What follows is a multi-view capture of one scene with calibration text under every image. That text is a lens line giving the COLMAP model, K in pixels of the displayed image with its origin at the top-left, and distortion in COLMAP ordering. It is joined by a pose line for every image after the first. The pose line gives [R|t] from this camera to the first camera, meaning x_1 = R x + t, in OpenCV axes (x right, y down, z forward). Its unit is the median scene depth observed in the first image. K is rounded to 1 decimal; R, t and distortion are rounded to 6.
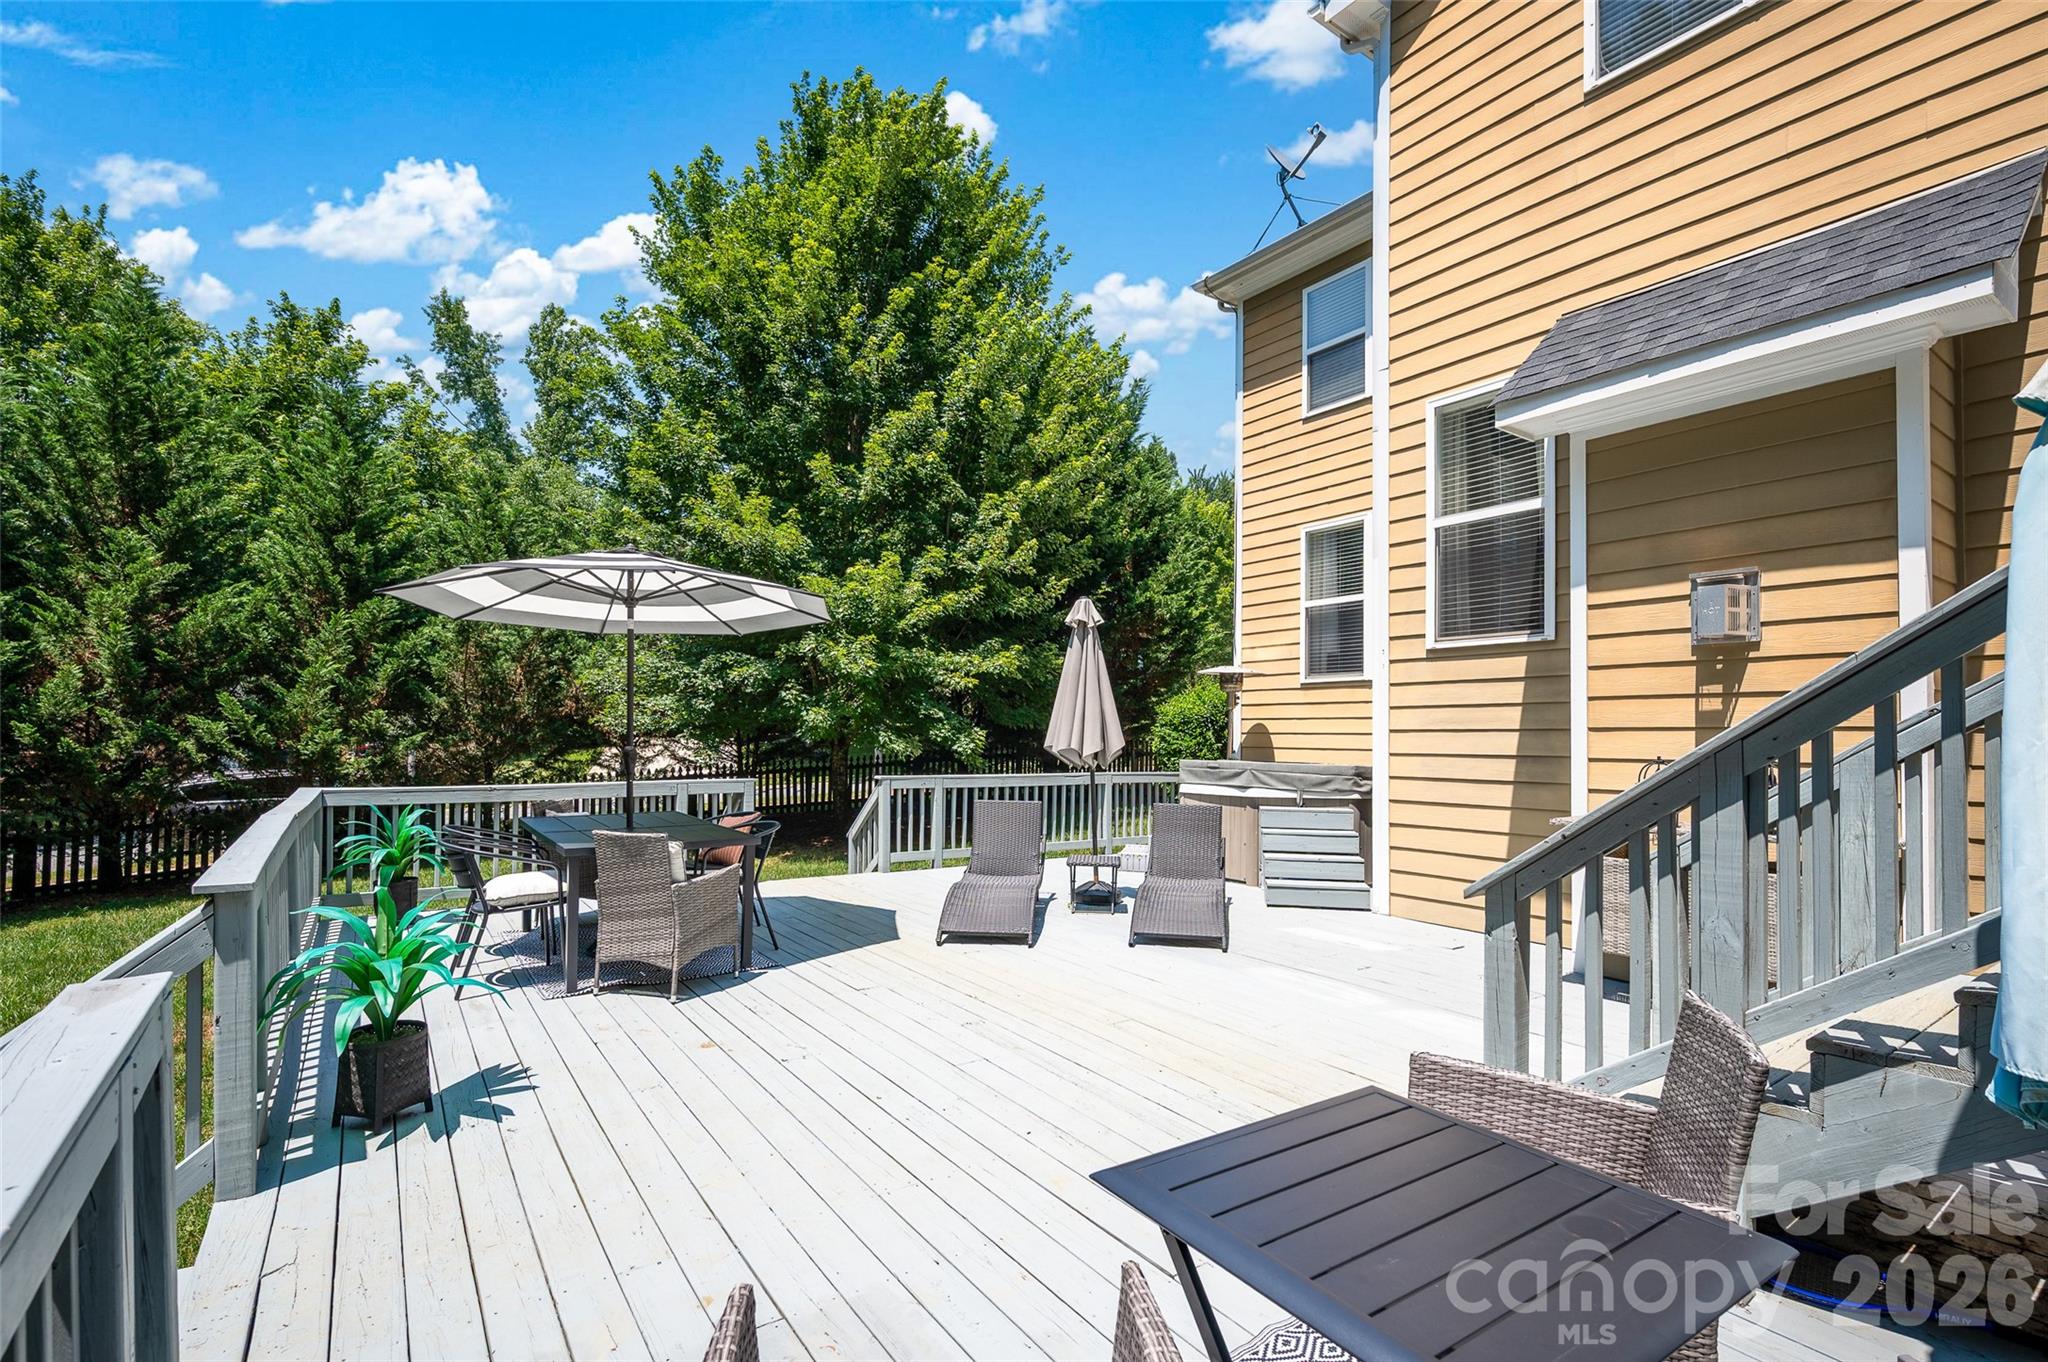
lens RADIAL K [[948.4, 0, 1054.4], [0, 948.4, 713.5], [0, 0, 1]] dist [0.002787, -0.002131]
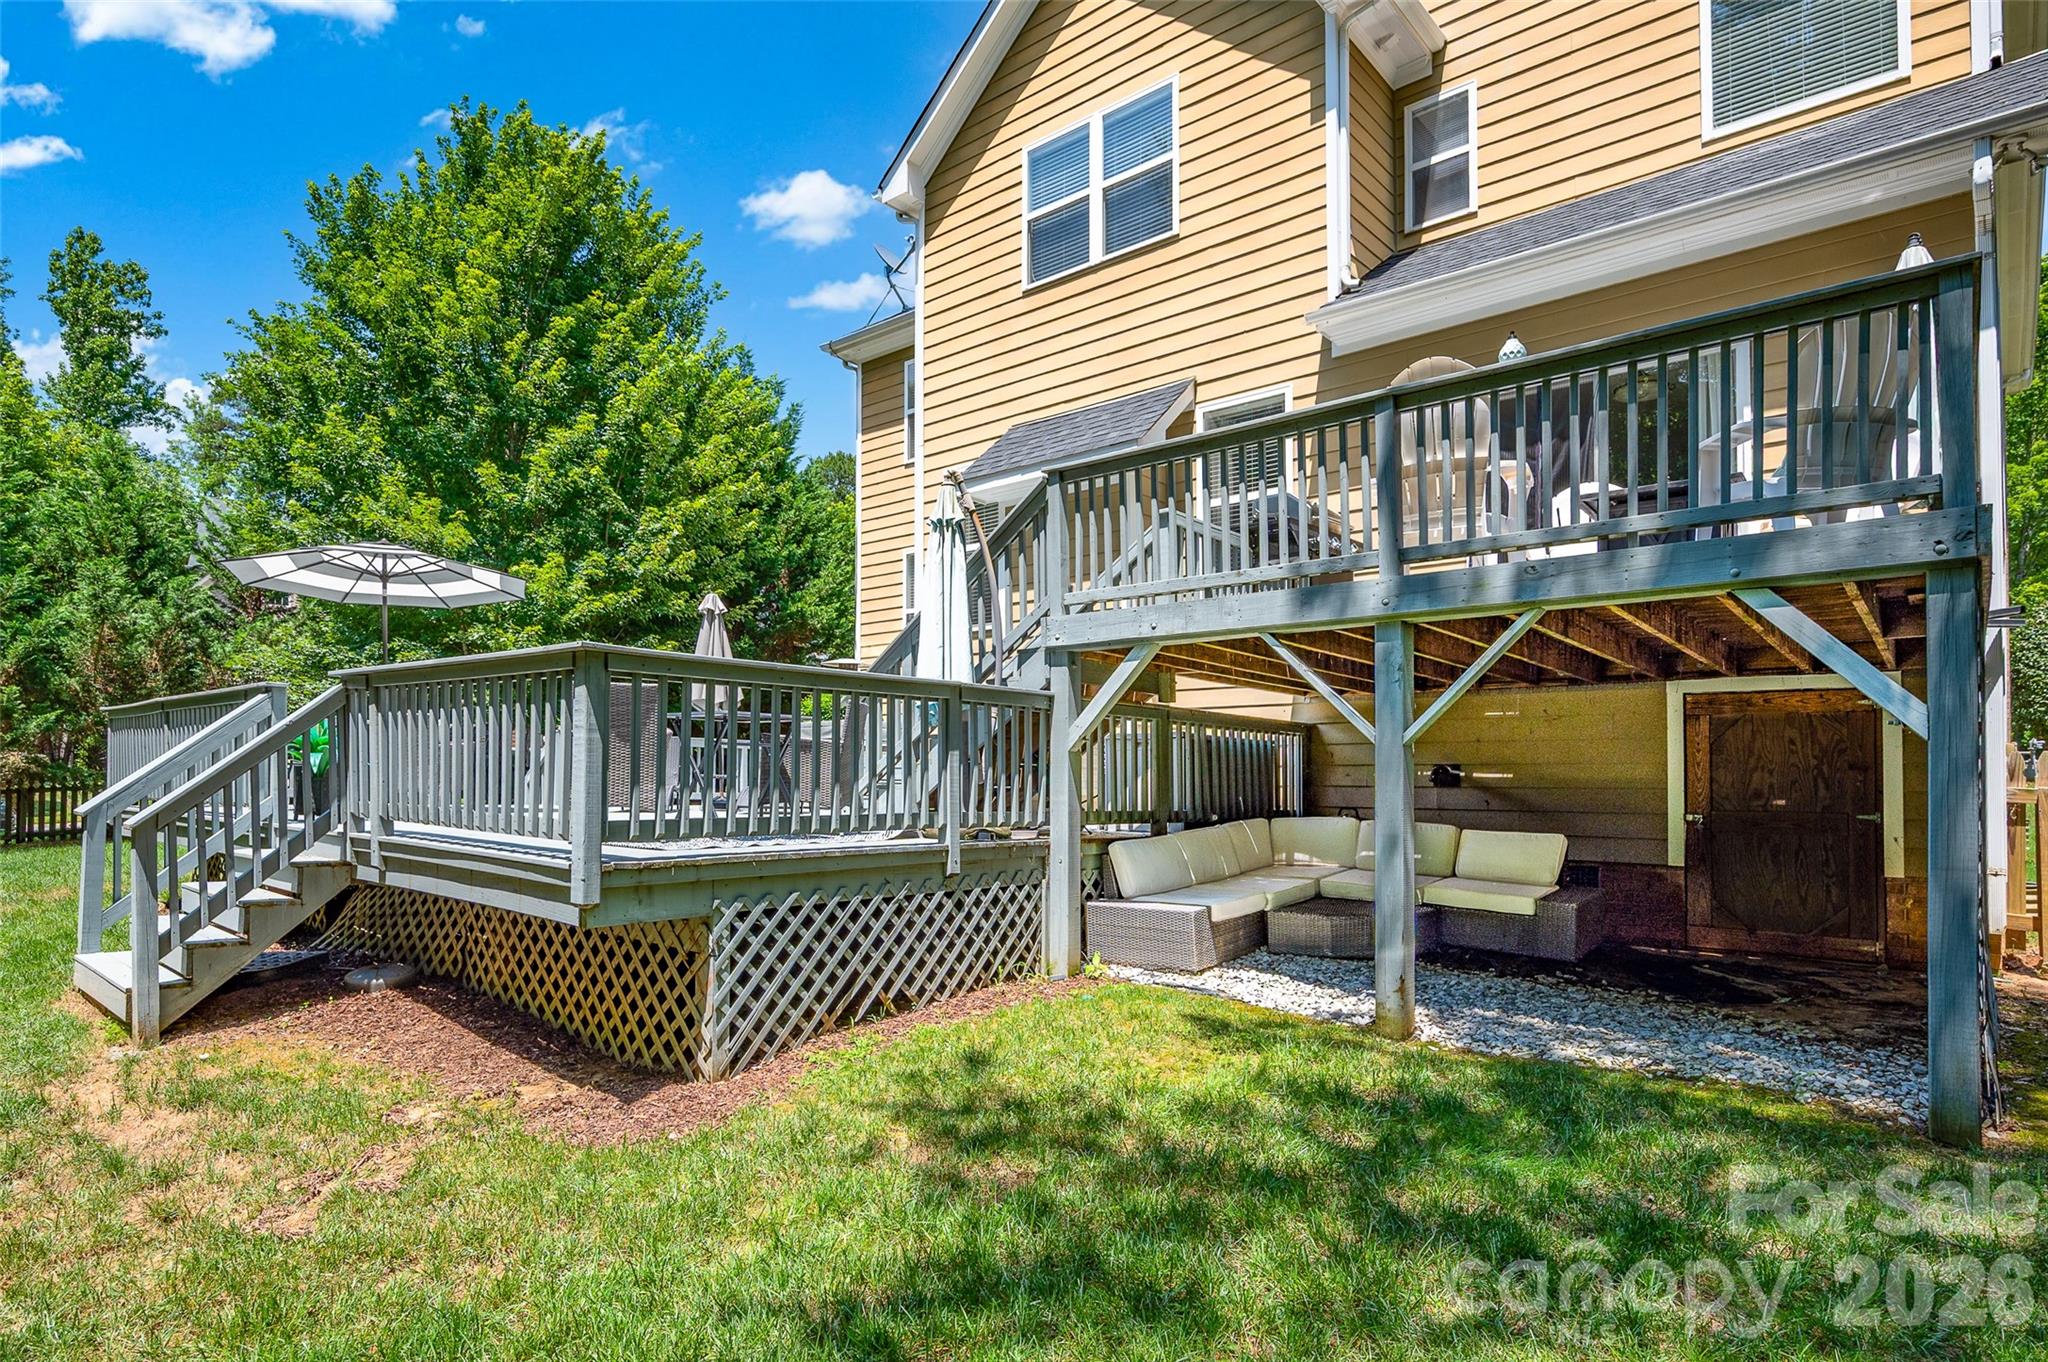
lens RADIAL K [[1083.4, 0, 1004.2], [0, 1083.4, 761.0], [0, 0, 1]] dist [0.010333, -0.000004]
pose [[0.971241, 0.001159, 0.238094, 0.037356], [-0.001922, 0.999994, 0.002972, 0.065938], [-0.238089, -0.003344, 0.971238, -0.358967]]
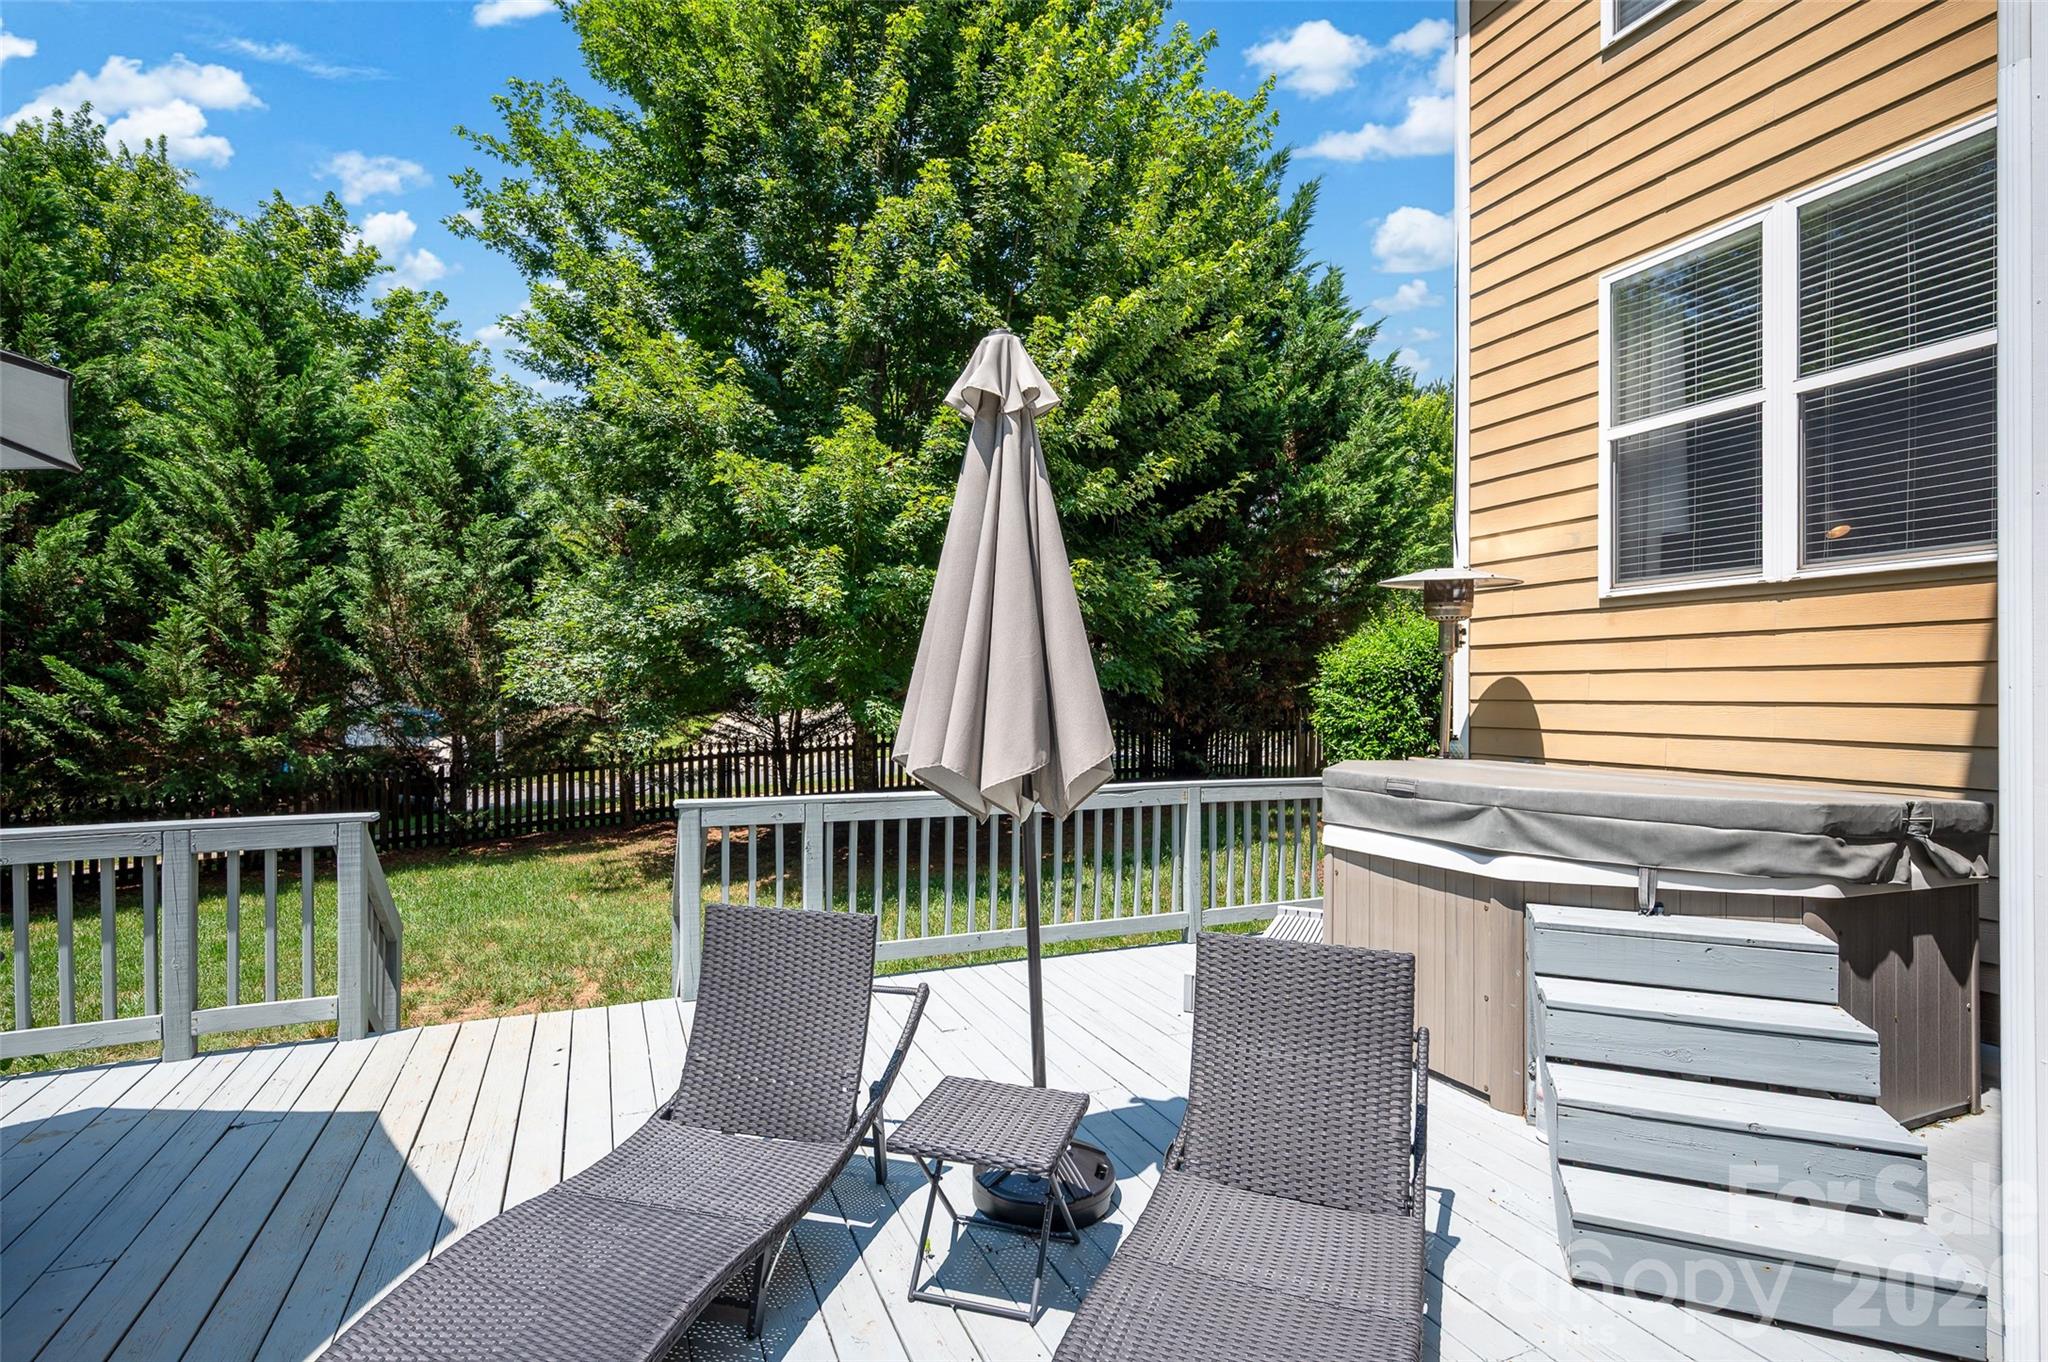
lens RADIAL K [[996.5, 0, 1049.2], [0, 996.5, 692.4], [0, 0, 1]] dist [-0.002792, -0.002011]
pose [[0.980117, -0.008550, -0.198238, 0.067305], [0.012778, 0.999717, 0.020058, 0.002032], [0.198010, -0.022192, 0.979949, 0.356331]]
